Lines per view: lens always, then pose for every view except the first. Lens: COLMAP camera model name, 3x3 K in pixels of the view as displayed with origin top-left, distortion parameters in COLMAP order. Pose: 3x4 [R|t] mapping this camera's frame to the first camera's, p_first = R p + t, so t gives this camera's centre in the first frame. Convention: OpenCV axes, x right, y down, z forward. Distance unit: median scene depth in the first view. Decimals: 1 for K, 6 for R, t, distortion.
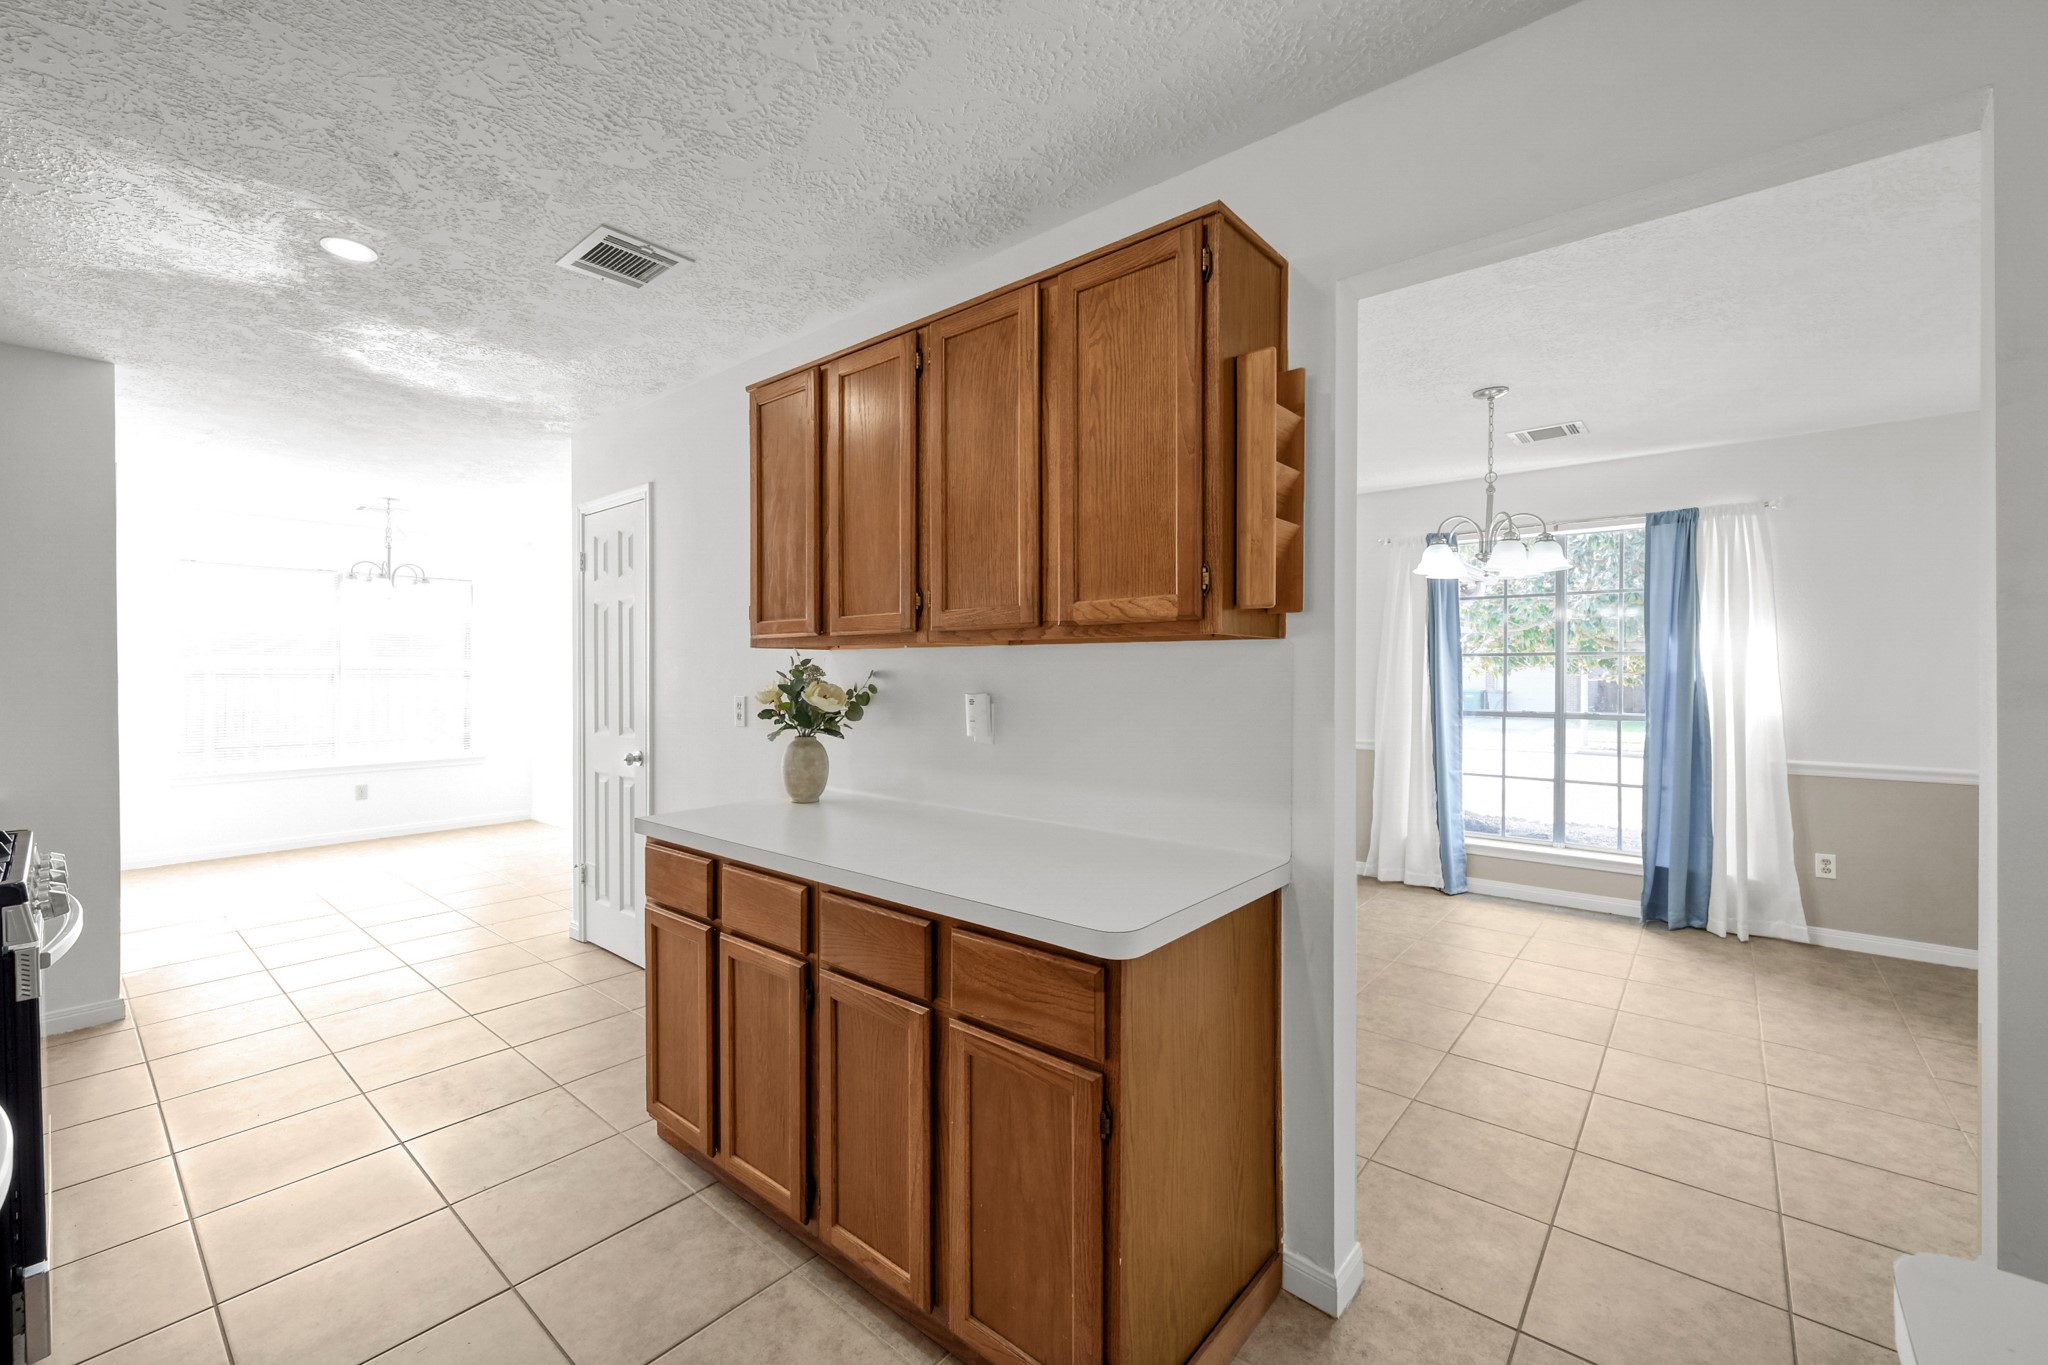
lens RADIAL K [[812.4, 0, 1032.8], [0, 812.4, 674.8], [0, 0, 1]] dist [-0.004291, 0.000044]
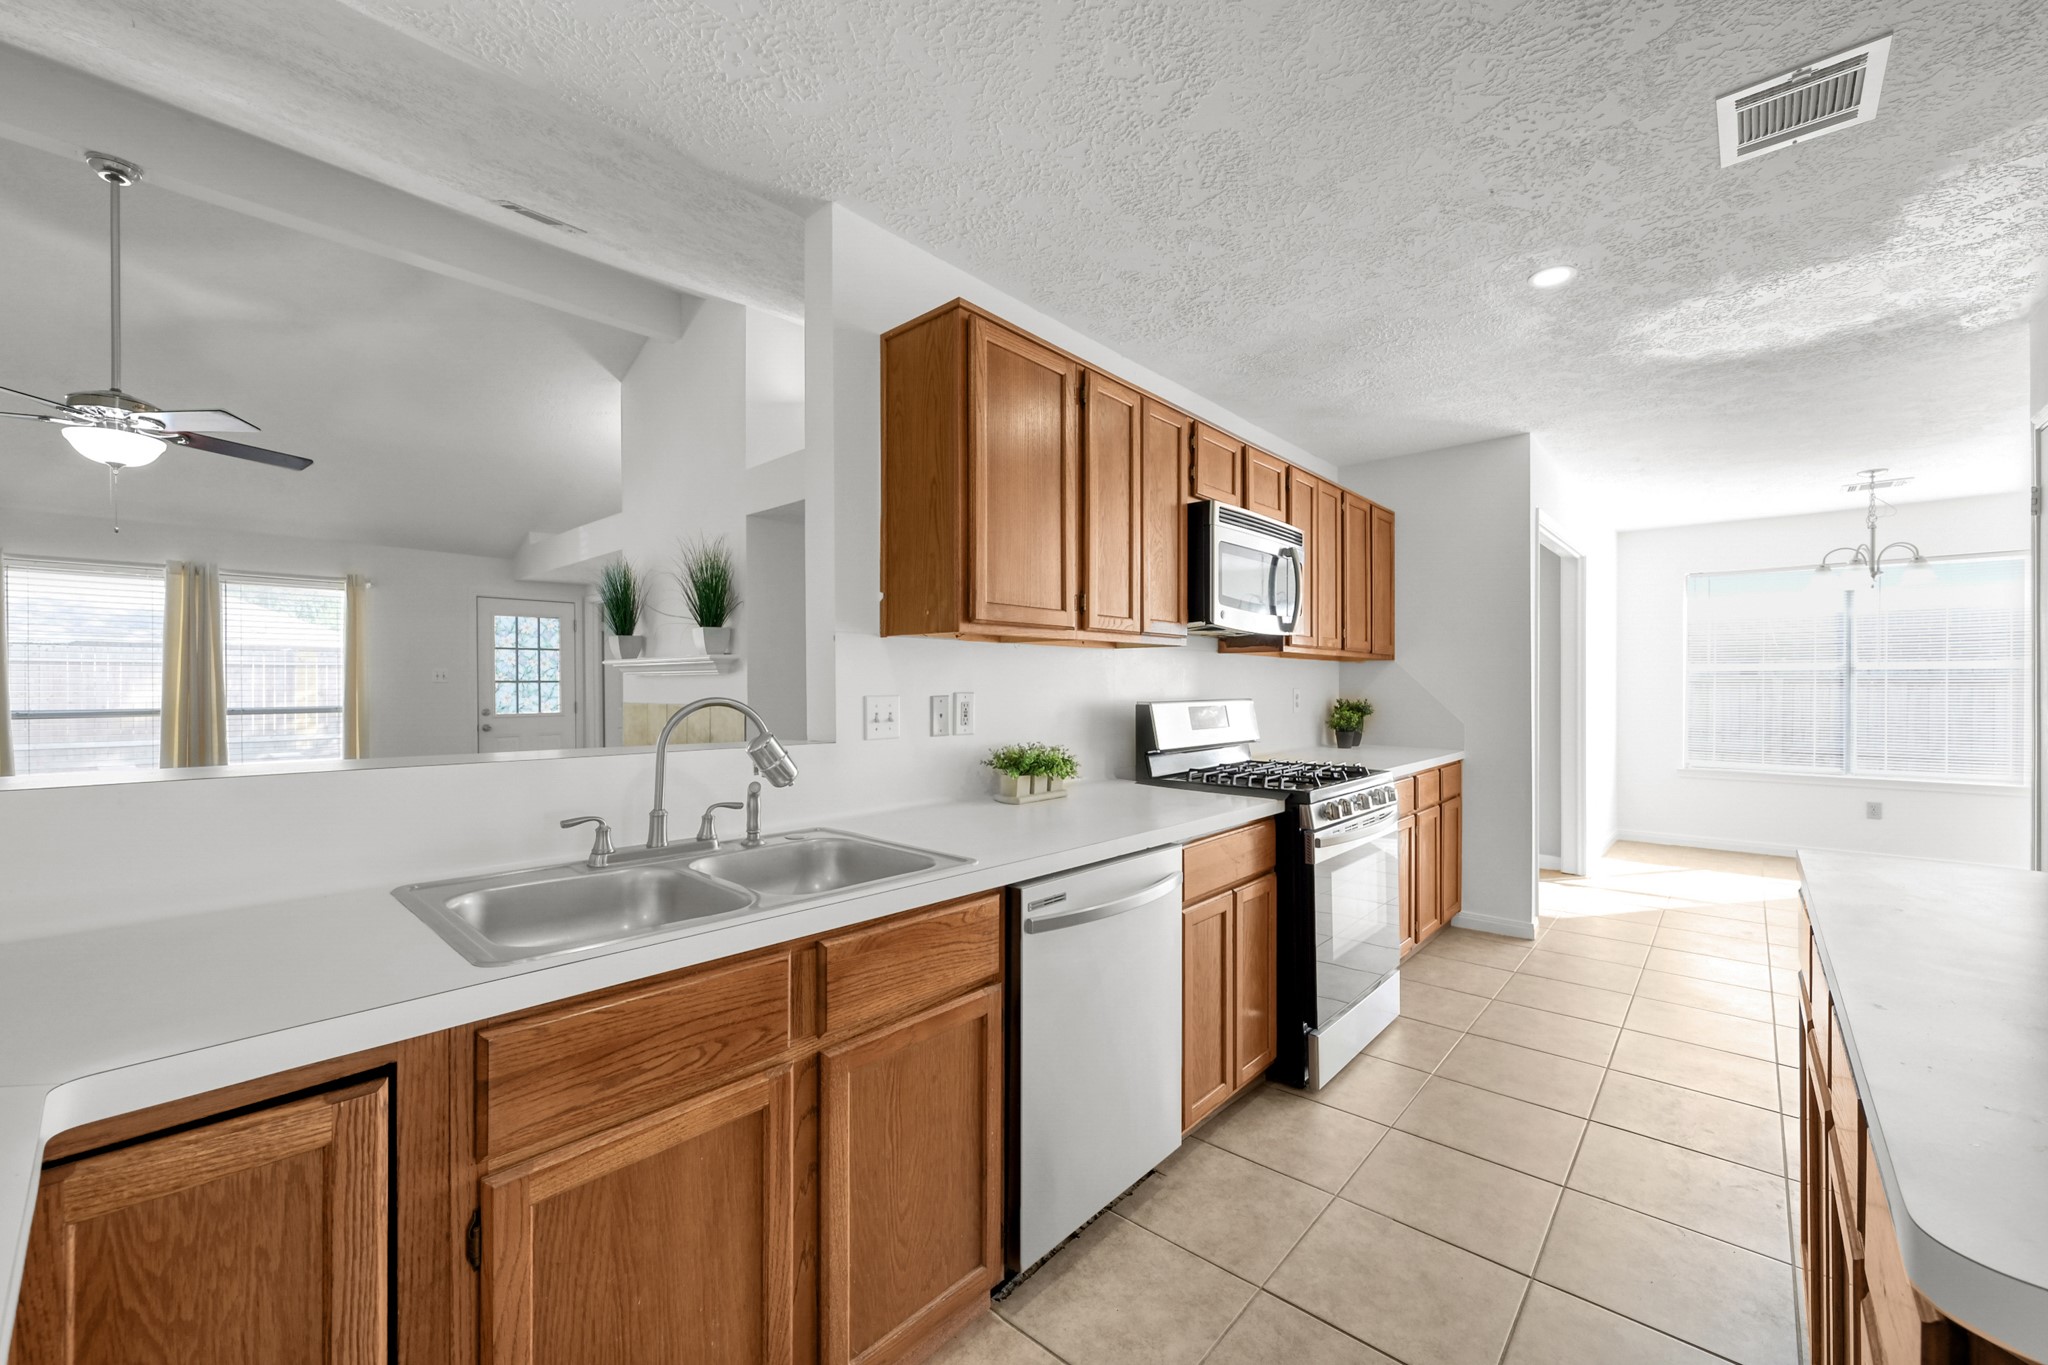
lens RADIAL K [[812.4, 0, 1007.0], [0, 812.4, 681.4], [0, 0, 1]] dist [-0.004291, 0.000044]
pose [[-0.052467, -0.001270, -0.998622, 0.286863], [-0.003006, 0.999995, -0.001114, 0.026158], [0.998618, 0.002943, -0.052471, 0.316968]]
